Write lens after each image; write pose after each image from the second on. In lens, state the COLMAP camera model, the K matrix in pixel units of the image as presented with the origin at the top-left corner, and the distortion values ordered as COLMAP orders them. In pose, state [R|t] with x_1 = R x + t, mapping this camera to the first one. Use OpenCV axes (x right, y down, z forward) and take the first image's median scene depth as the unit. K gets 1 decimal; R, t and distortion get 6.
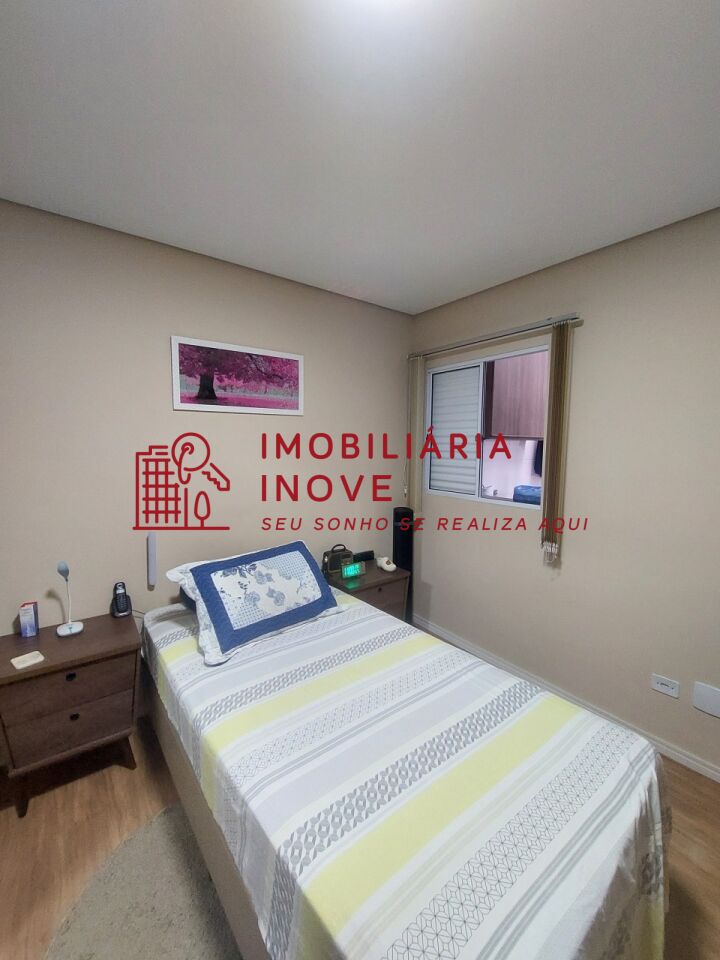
lens RADIAL K [[385.4, 0, 366.9], [0, 385.4, 476.9], [0, 0, 1]] dist [-0.018685, 0.000974]
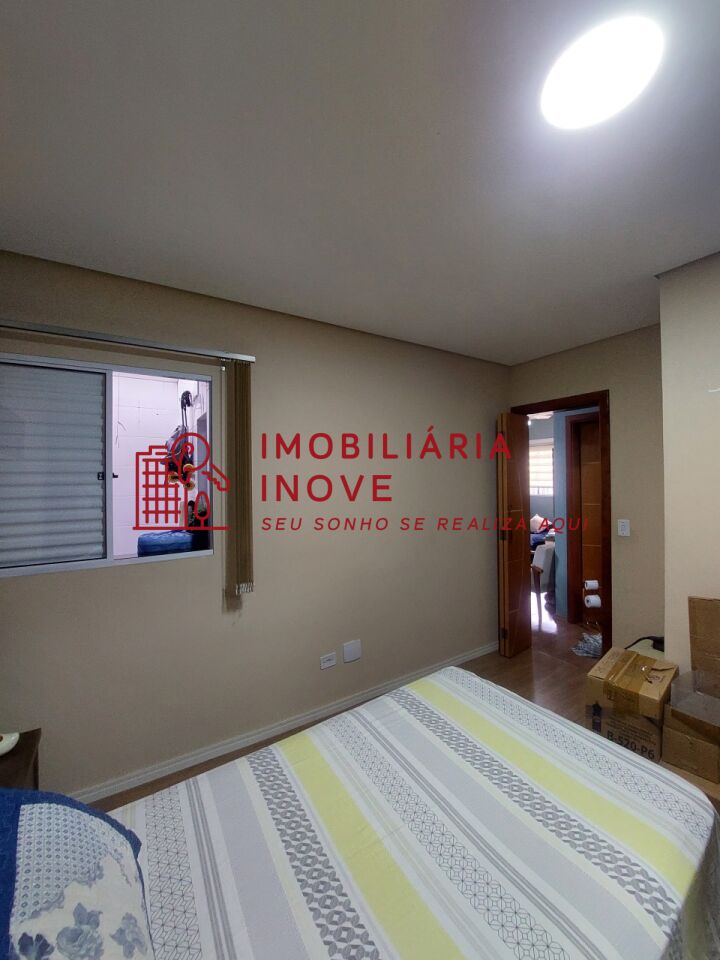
lens RADIAL K [[384.7, 0, 366.5], [0, 384.7, 475.5], [0, 0, 1]] dist [-0.019061, 0.000673]
pose [[0.087287, -0.007783, 0.996153, -0.518369], [0.104958, 0.994476, -0.001427, -0.072970], [-0.990639, 0.104679, 0.087622, 0.684716]]
